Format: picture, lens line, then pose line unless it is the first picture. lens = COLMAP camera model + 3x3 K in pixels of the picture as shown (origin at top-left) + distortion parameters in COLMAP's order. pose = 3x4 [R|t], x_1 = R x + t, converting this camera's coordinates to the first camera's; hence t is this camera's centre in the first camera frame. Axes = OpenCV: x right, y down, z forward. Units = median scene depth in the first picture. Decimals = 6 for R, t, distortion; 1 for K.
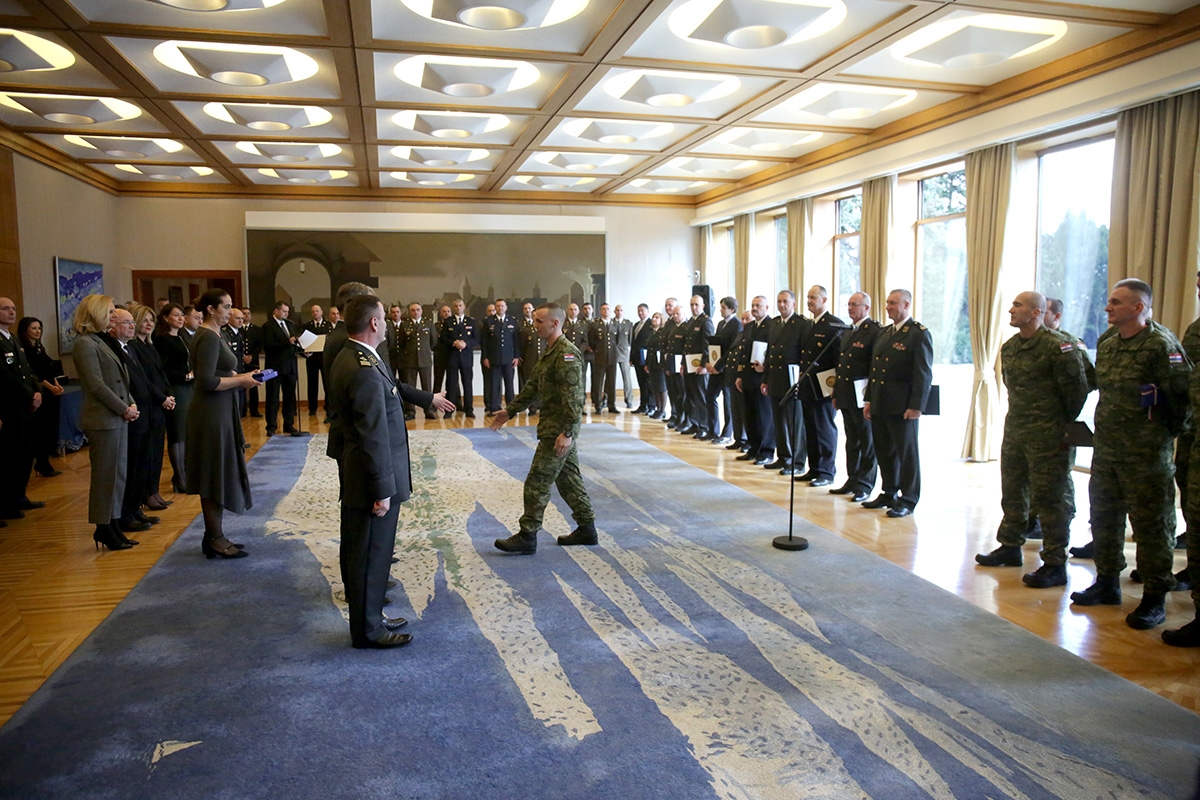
lens RADIAL K [[831.7, 0, 606.6], [0, 831.7, 396.8], [0, 0, 1]] dist [-0.099812, 0.084615]
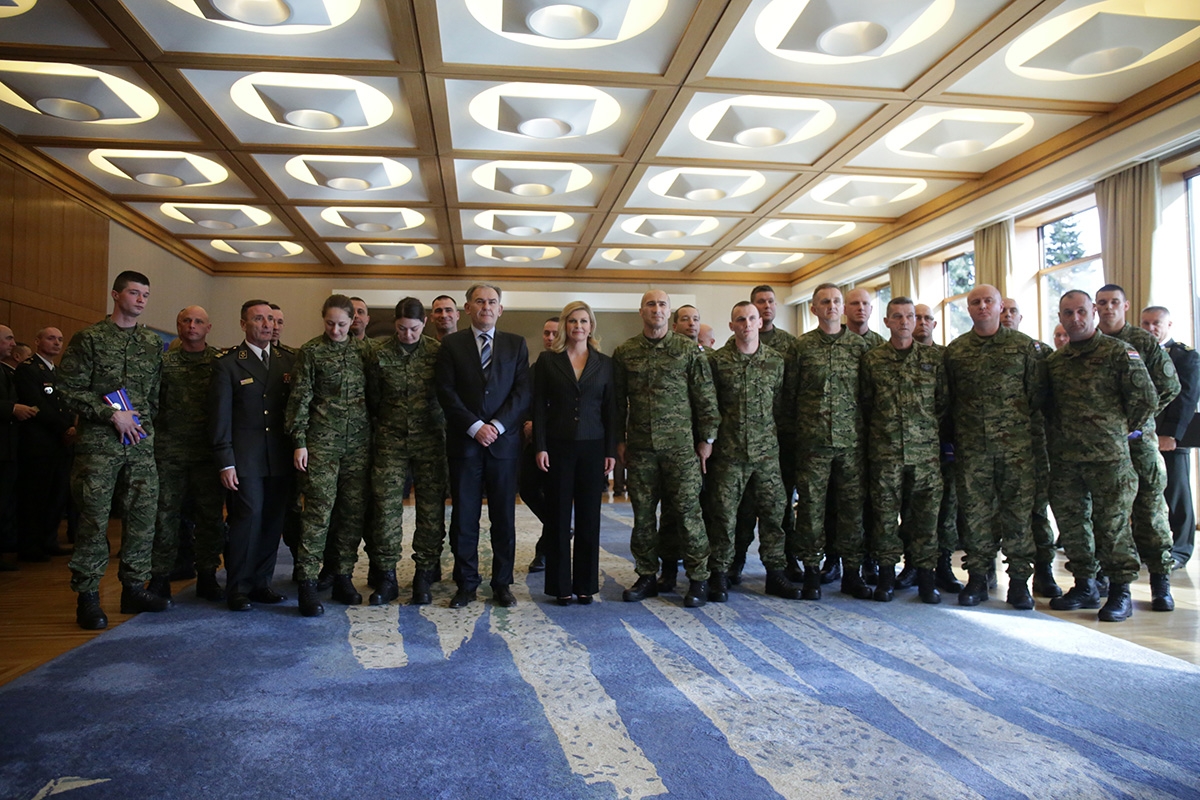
lens RADIAL K [[831.7, 0, 606.6], [0, 831.7, 396.8], [0, 0, 1]] dist [-0.099812, 0.084615]
pose [[0.993469, -0.006288, -0.113925, 0.016805], [-0.009680, 0.990235, -0.139071, 0.126501], [0.113687, 0.139266, 0.983707, 0.202387]]
